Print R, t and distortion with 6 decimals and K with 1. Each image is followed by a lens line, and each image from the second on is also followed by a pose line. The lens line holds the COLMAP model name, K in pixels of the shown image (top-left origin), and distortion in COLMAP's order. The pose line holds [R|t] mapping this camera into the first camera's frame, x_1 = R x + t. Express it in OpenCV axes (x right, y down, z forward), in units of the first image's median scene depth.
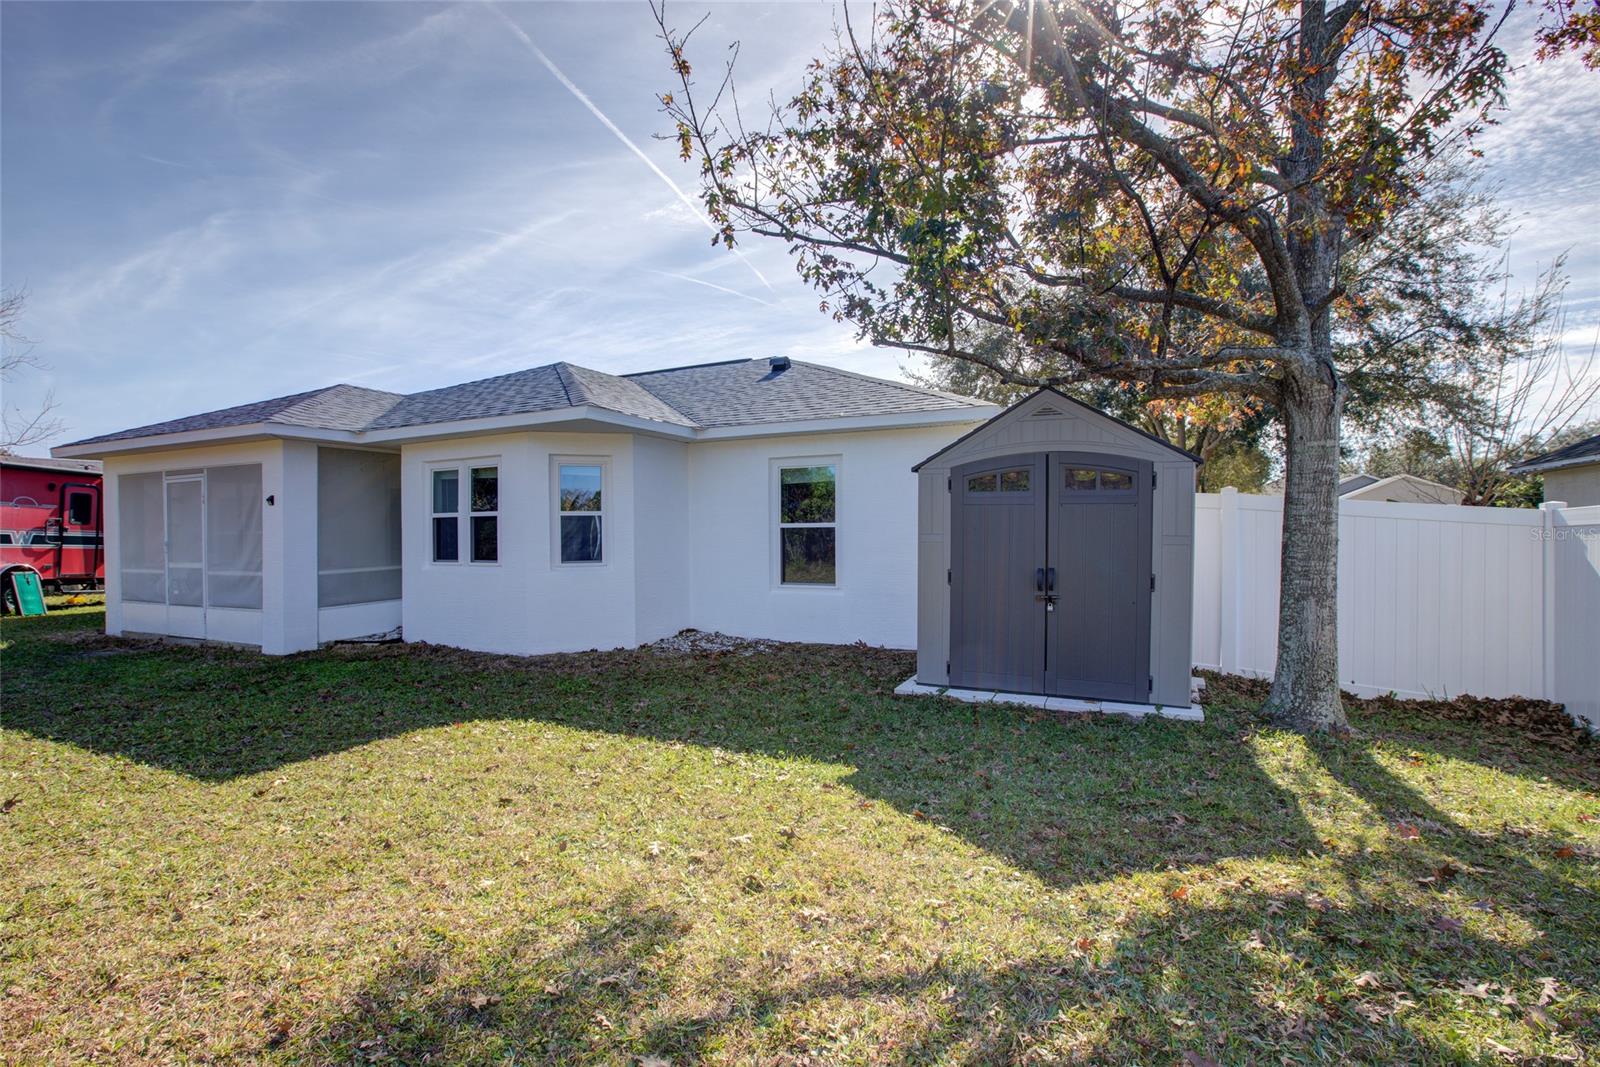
lens RADIAL K [[752.1, 0, 800.0], [0, 752.1, 533.5], [0, 0, 1]] dist [-0.000117, 0.000216]
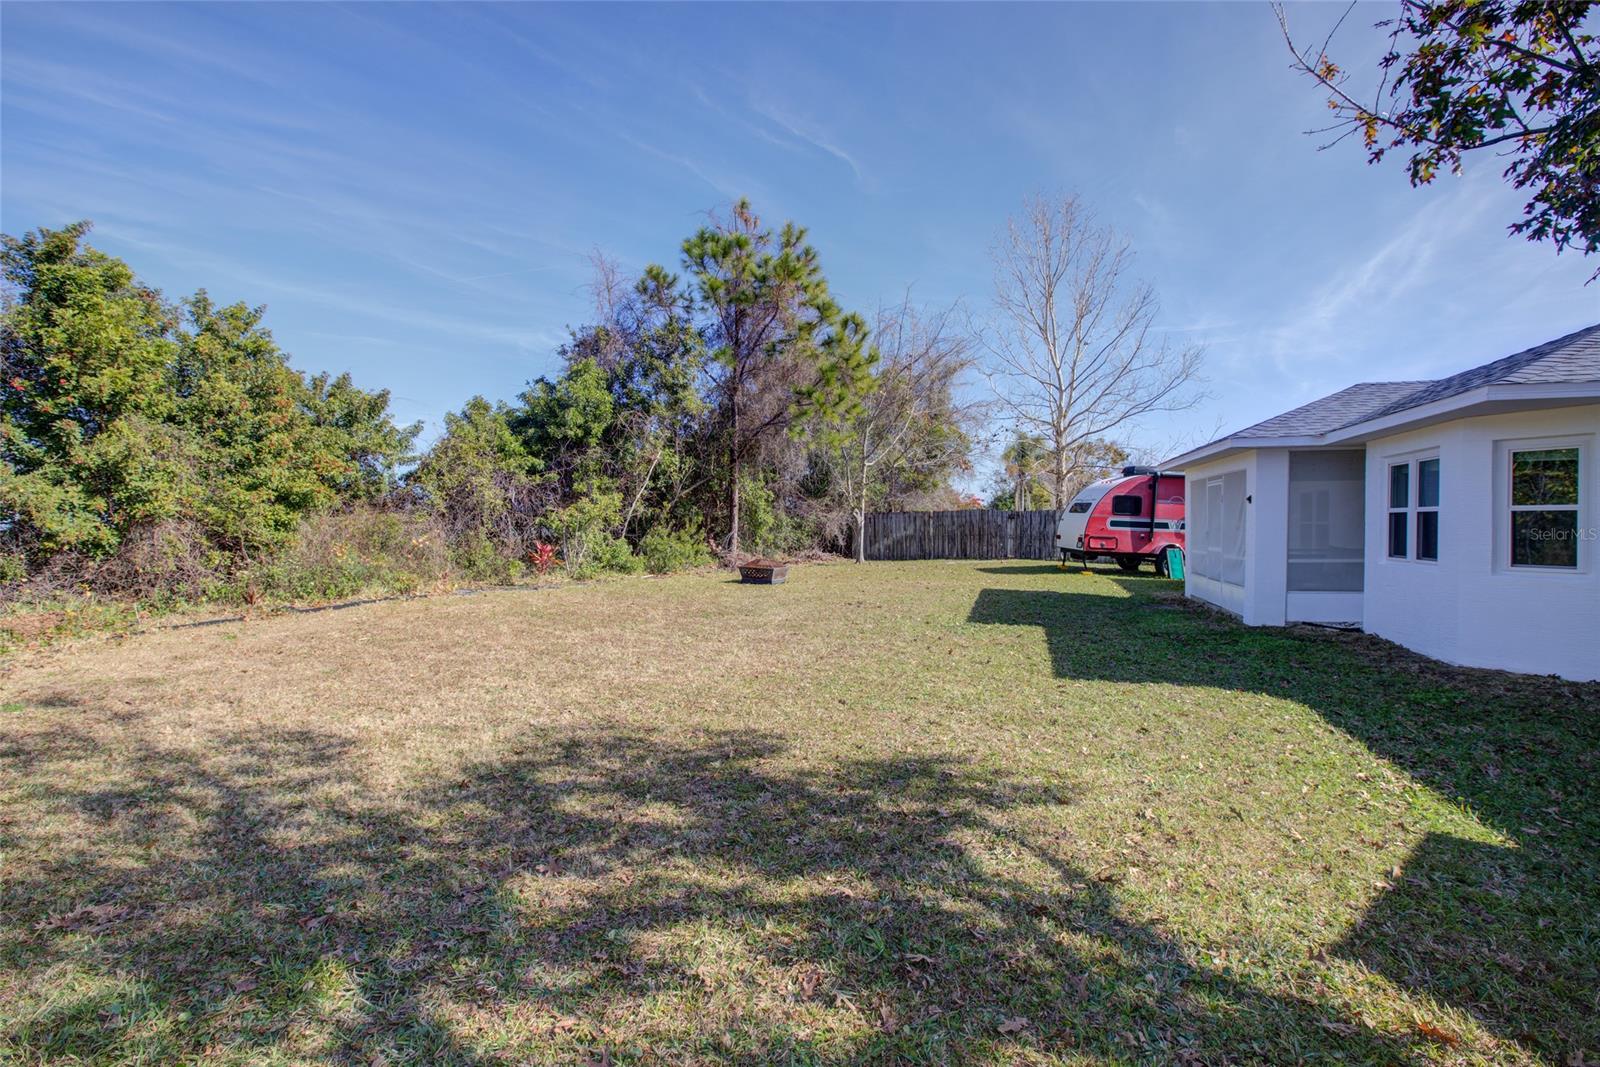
lens RADIAL K [[706.4, 0, 800.0], [0, 706.4, 533.5], [0, 0, 1]] dist [0.000920, 0.000144]
pose [[0.180186, 0.024636, -0.983324, 0.294953], [-0.011779, 0.999669, 0.022887, -0.005712], [0.983562, 0.007459, 0.180417, 0.068255]]
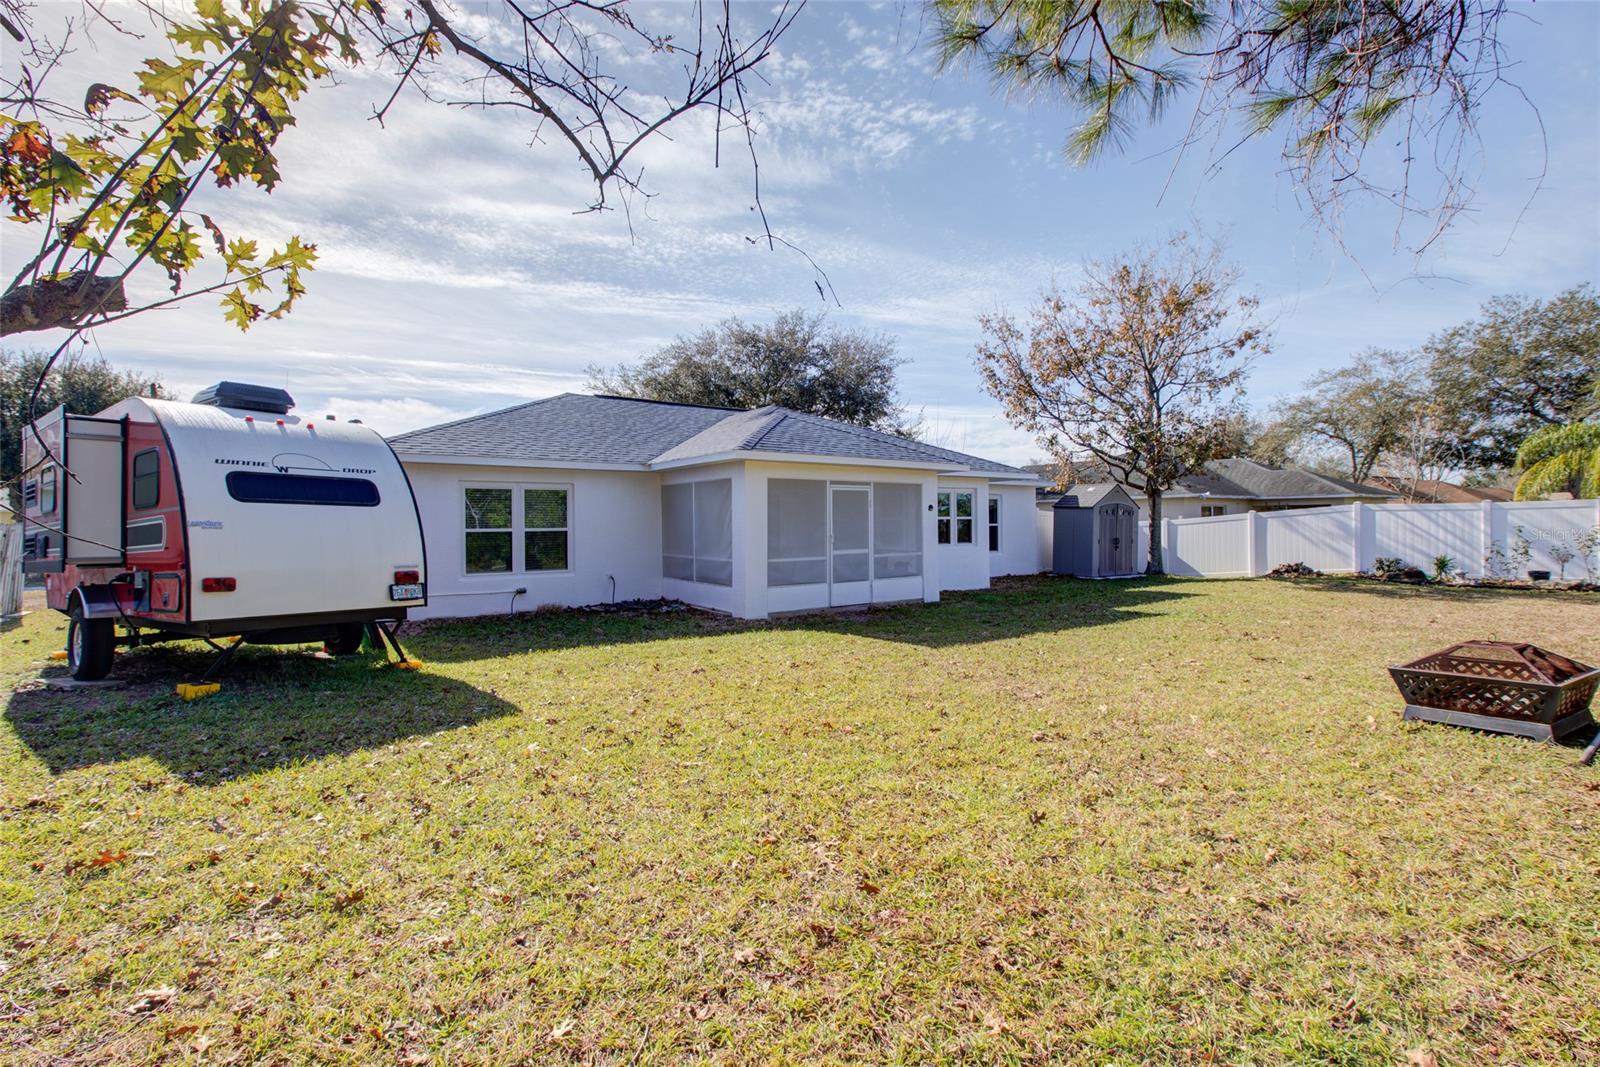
lens RADIAL K [[752.1, 0, 800.0], [0, 752.1, 533.5], [0, 0, 1]] dist [-0.000117, 0.000216]
pose [[0.400994, 0.002215, 0.916078, -2.300724], [0.012256, 0.999895, -0.007782, 0.021551], [-0.915999, 0.014348, 0.400925, 0.584501]]
